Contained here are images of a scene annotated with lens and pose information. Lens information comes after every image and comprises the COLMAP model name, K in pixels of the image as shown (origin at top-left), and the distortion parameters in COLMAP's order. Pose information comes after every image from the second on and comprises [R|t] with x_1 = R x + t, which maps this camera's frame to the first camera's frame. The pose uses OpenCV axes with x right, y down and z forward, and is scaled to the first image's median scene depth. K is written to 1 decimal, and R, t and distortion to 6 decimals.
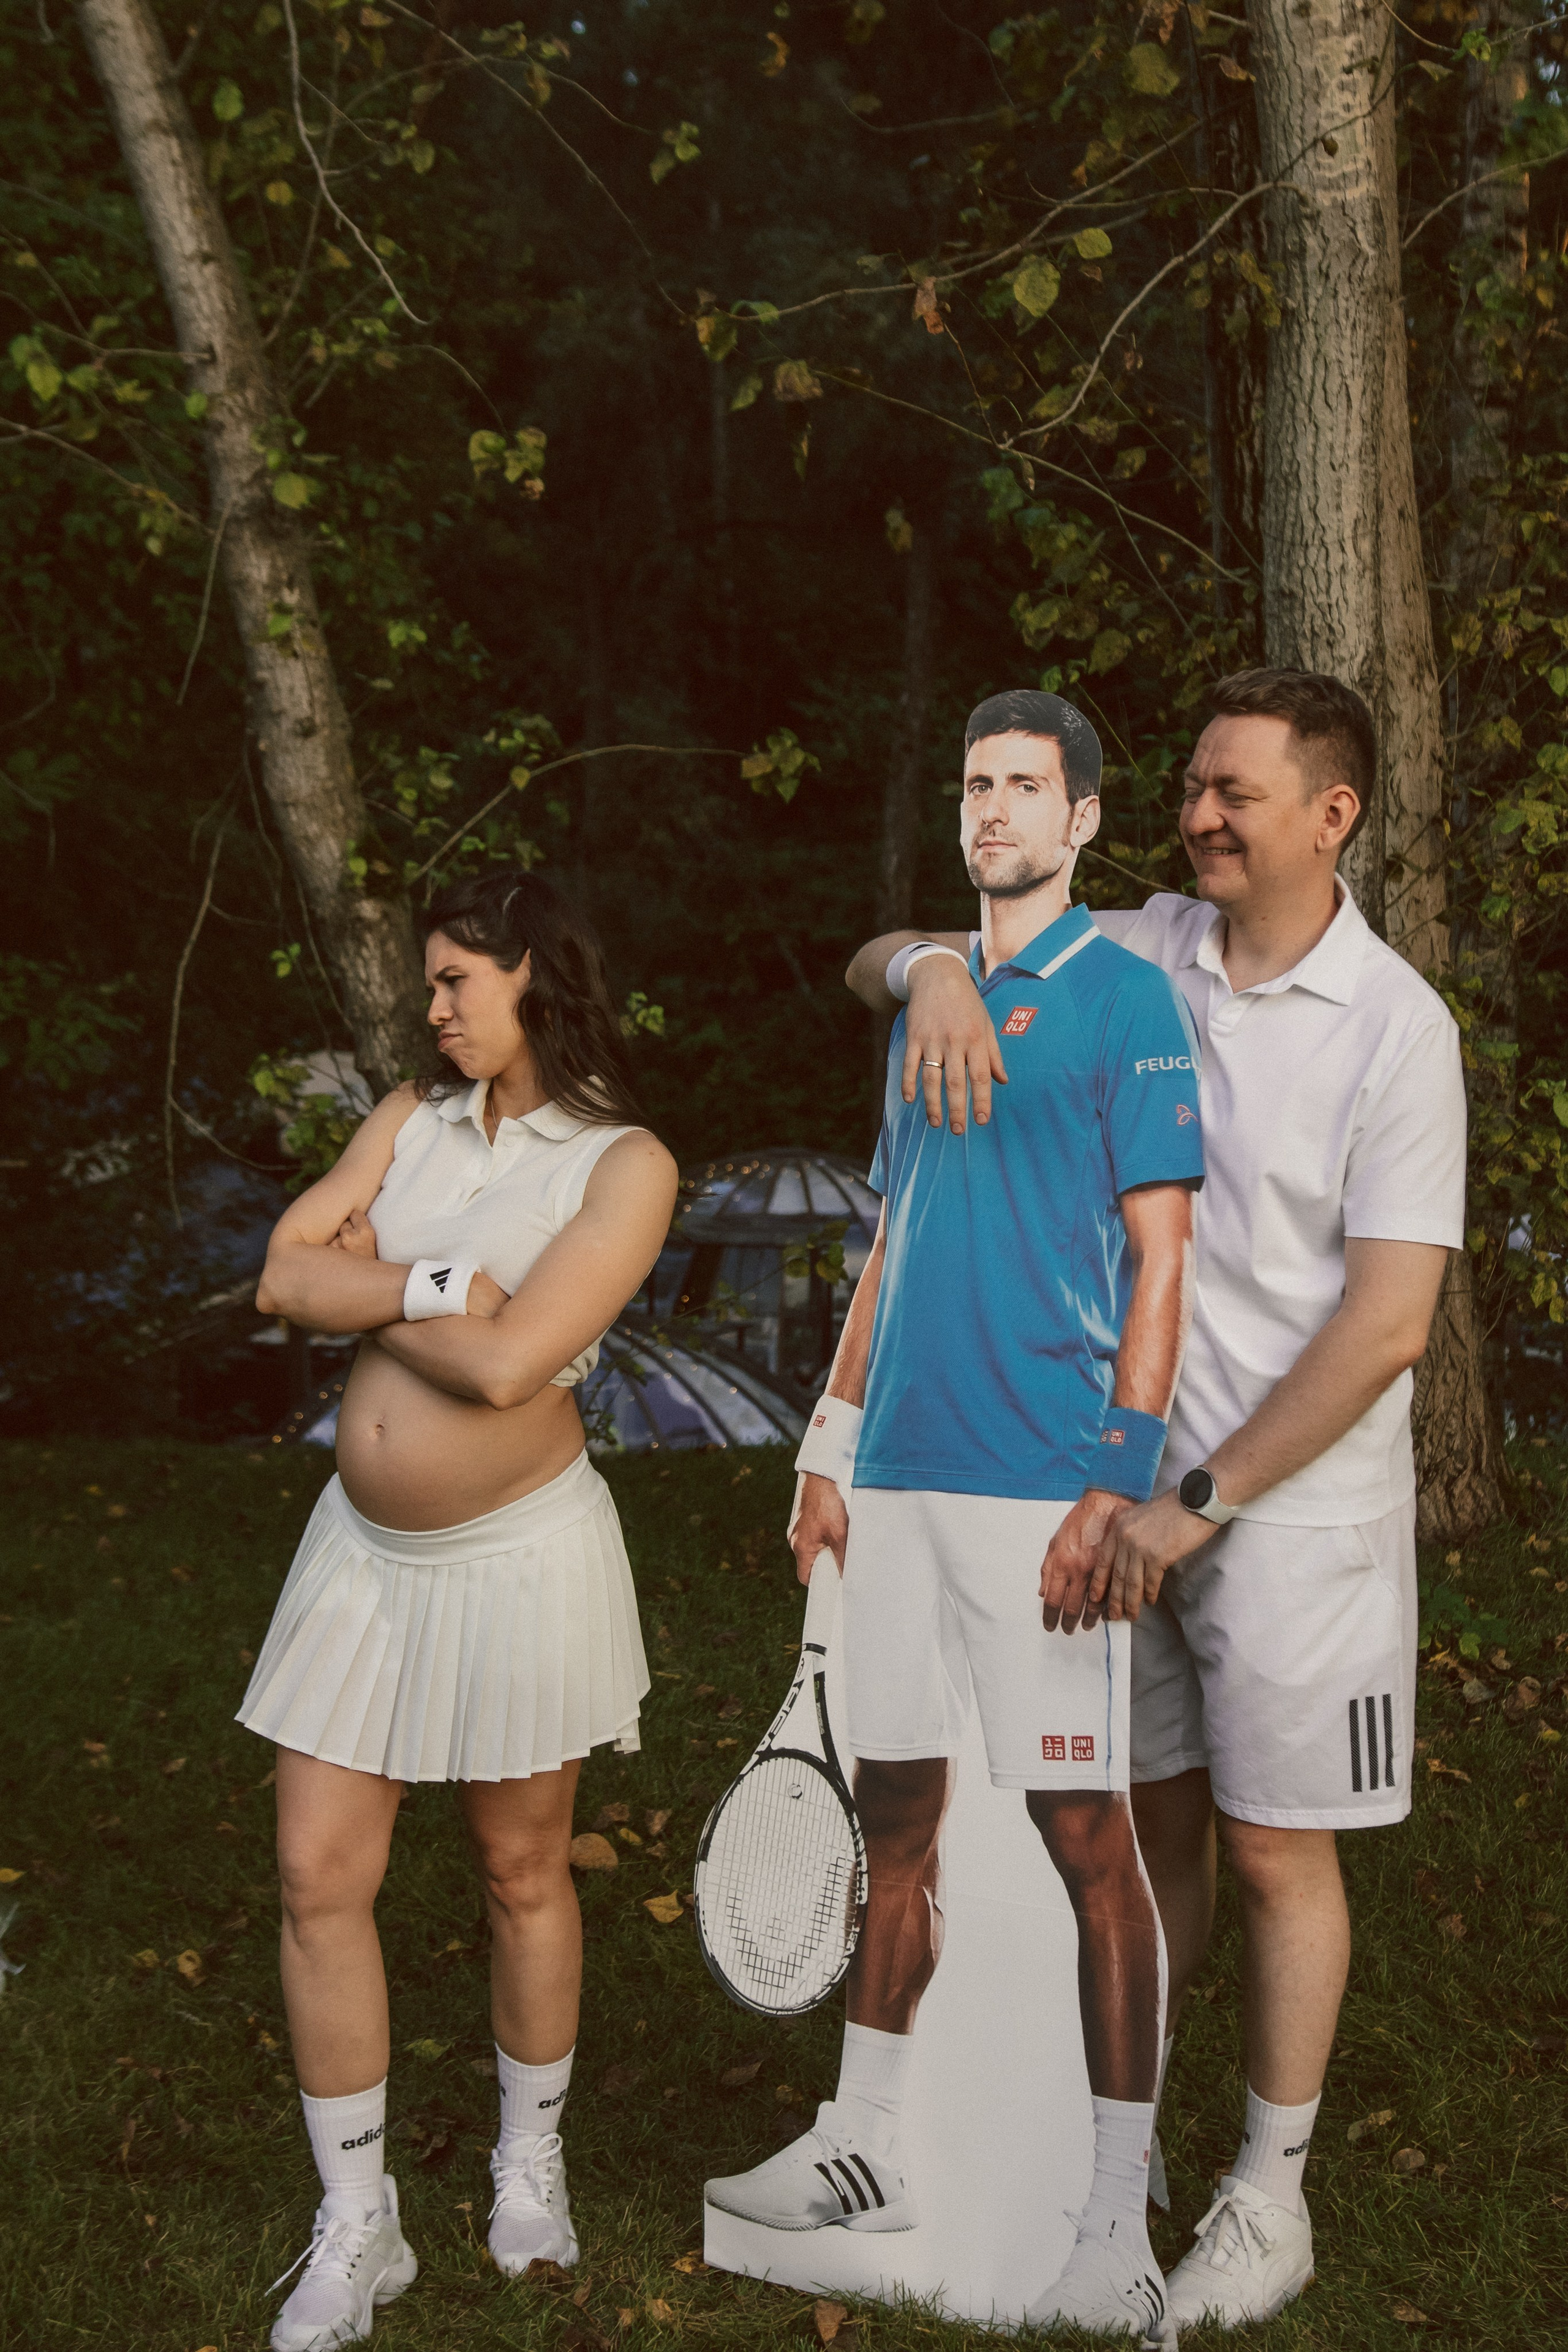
lens RADIAL K [[3177.0, 0, 784.9], [0, 3177.0, 1065.8], [0, 0, 1]] dist [0.022747, 0.111072]
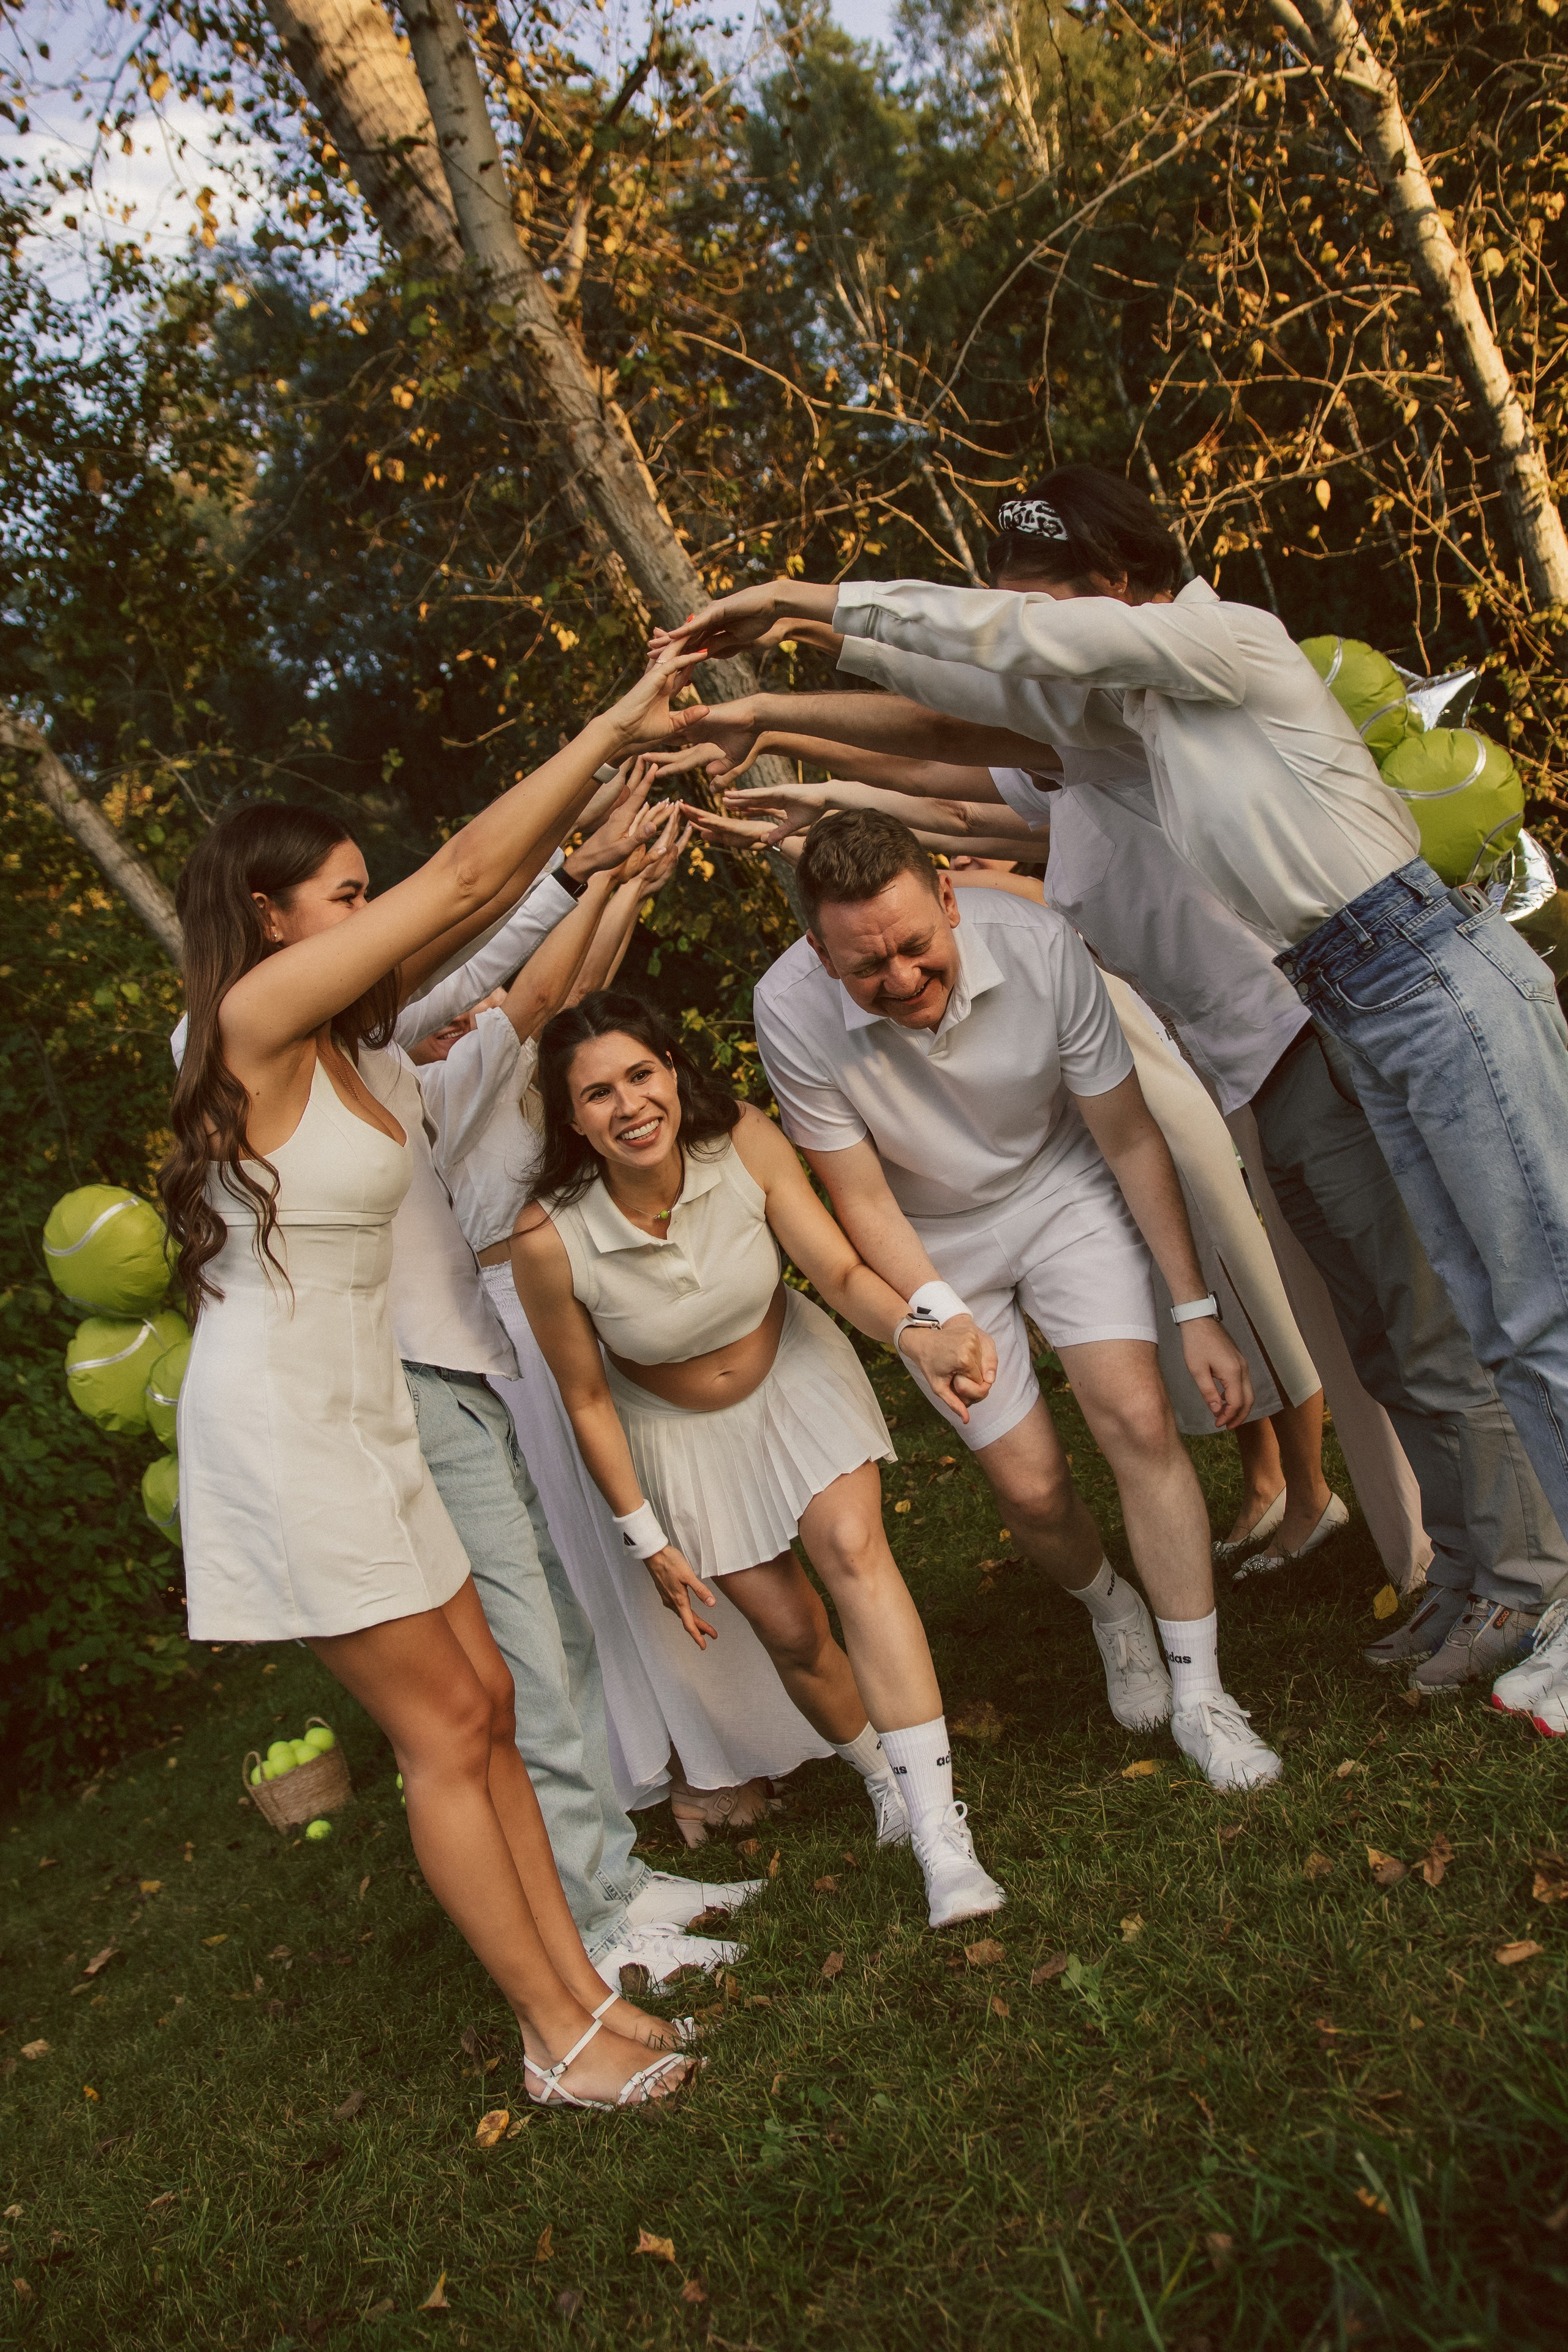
lens RADIAL K [[1972.3, 0, 790.1], [0, 1972.3, 1170.9], [0, 0, 1]] dist [-0.091888, 0.061255]
pose [[0.908731, -0.394228, 0.137089, -0.072054], [0.404352, 0.912950, -0.054975, 0.092511], [-0.103483, 0.105390, 0.989032, -0.149626]]
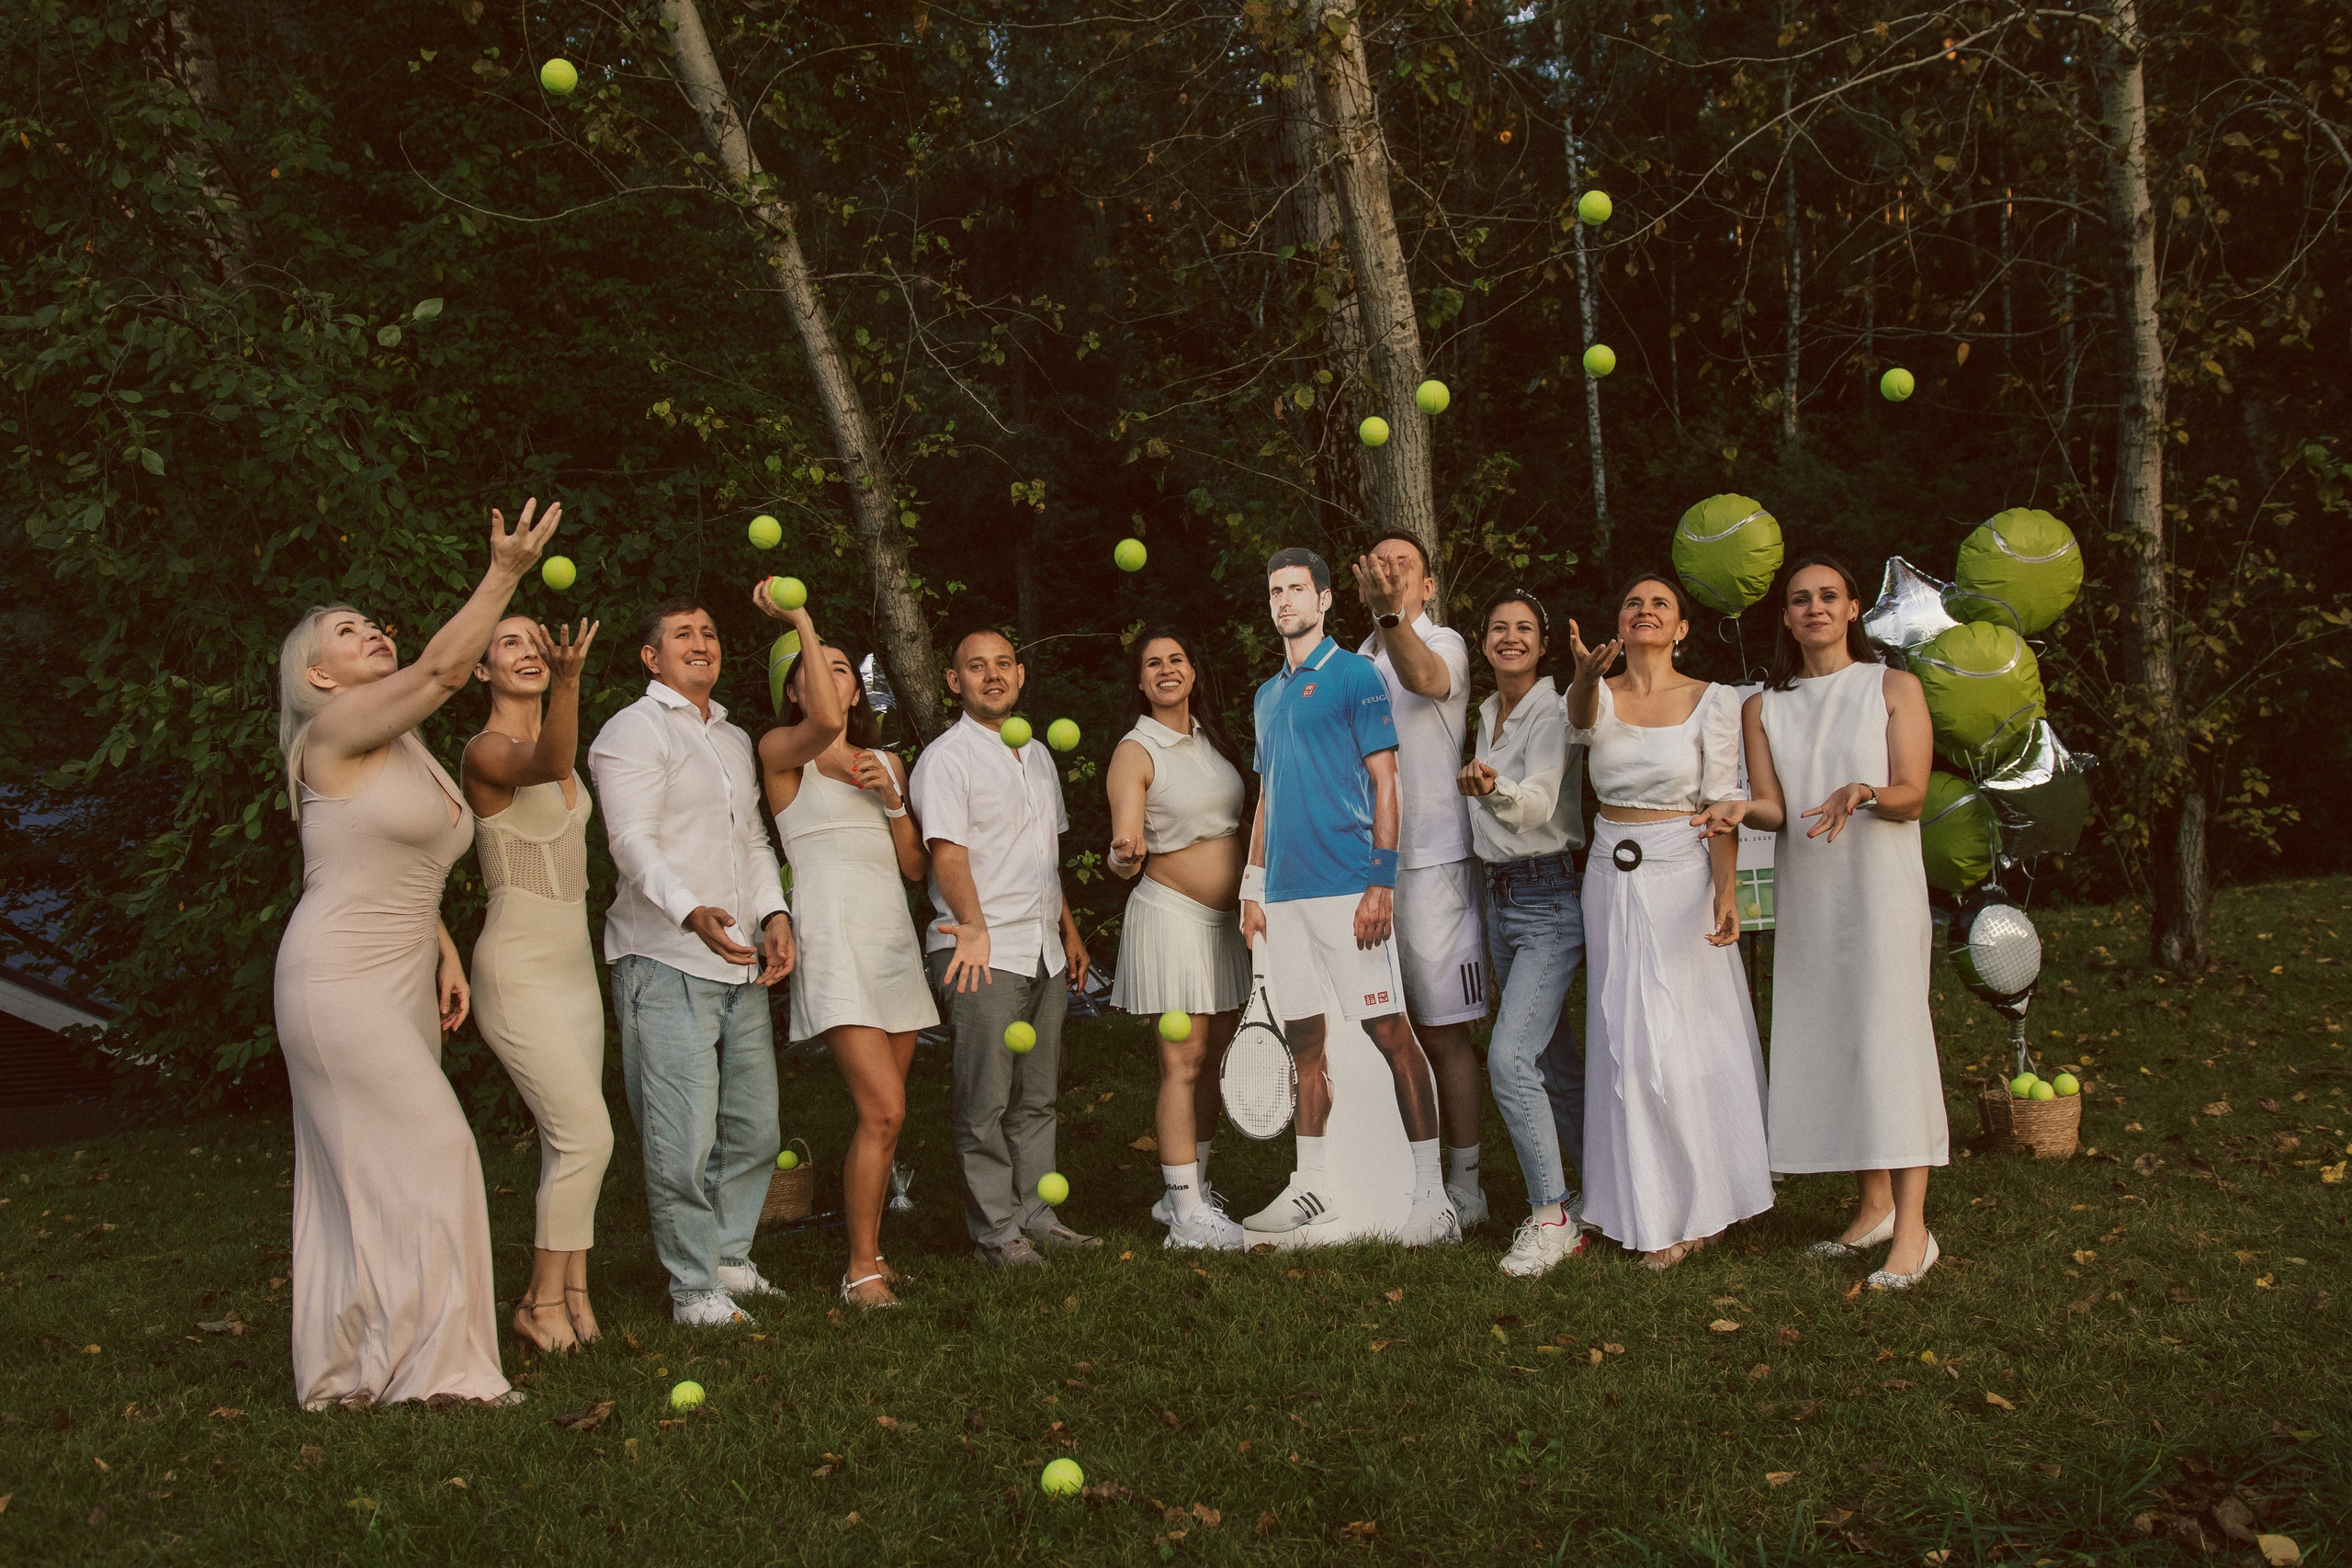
lens RADIAL K [[2092.8, 0, 1181.3], [0, 2092.8, 791.8], [0, 0, 1]] dist [-0.082404, 0.127710]
pose [[0.986498, -0.095218, 0.133252, -0.180694], [0.101833, 0.993840, -0.043729, 0.070591], [-0.128267, 0.056708, 0.990117, -0.344676]]
